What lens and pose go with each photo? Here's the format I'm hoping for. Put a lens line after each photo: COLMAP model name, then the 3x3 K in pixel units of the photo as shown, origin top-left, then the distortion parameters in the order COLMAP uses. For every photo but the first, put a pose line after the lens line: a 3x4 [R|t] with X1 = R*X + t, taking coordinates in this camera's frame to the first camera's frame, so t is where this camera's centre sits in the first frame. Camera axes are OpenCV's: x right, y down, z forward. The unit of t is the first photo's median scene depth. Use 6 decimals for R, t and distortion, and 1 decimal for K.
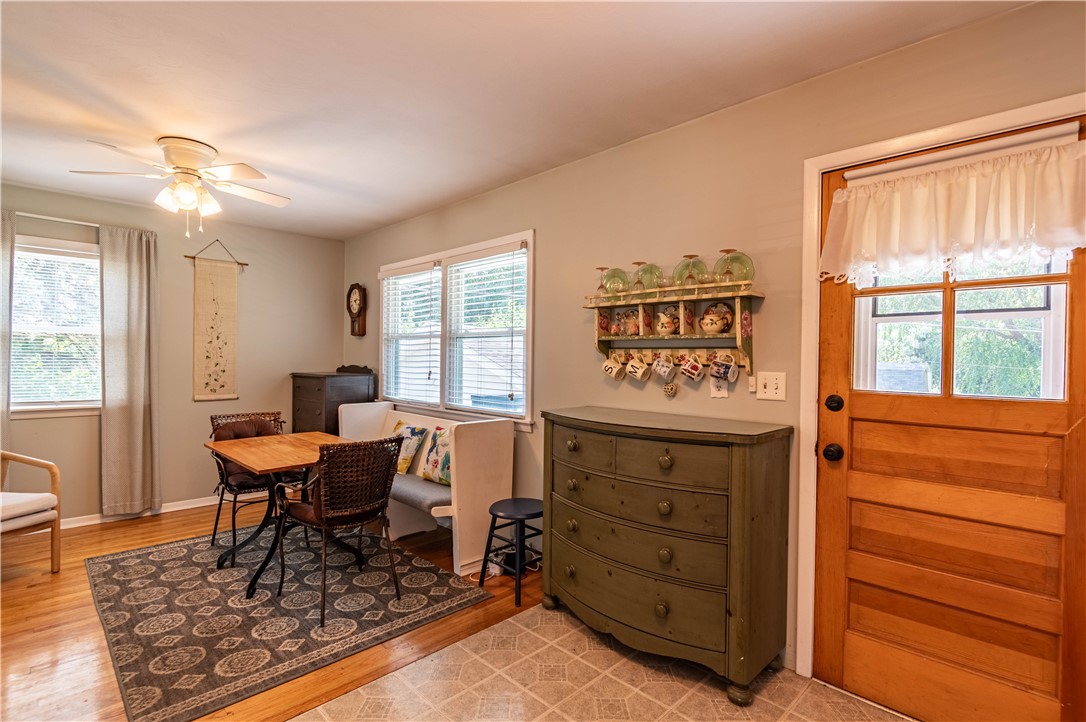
lens RADIAL K [[509.7, 0, 545.7], [0, 509.7, 360.3], [0, 0, 1]] dist [-0.002404, -0.000098]
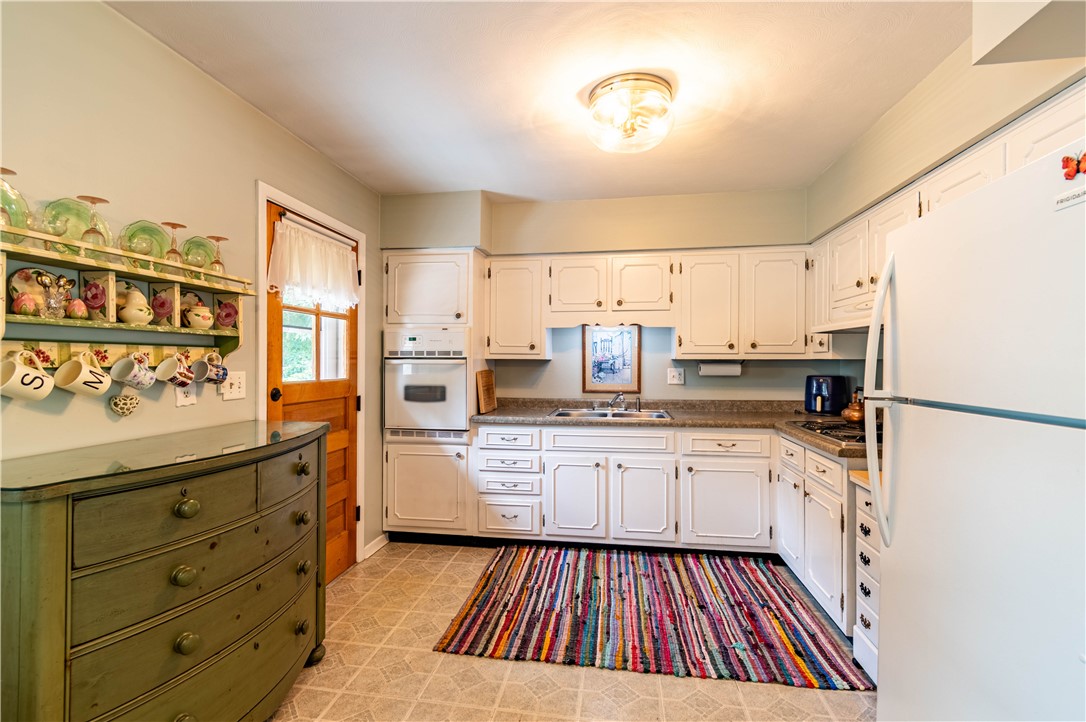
lens RADIAL K [[481.7, 0, 545.5], [0, 481.7, 360.6], [0, 0, 1]] dist [-0.000748, 0.000037]
pose [[-0.590253, -0.012960, 0.807114, -0.689207], [-0.005829, 0.999913, 0.011794, -0.013548], [-0.807197, 0.002257, -0.590278, 1.069846]]
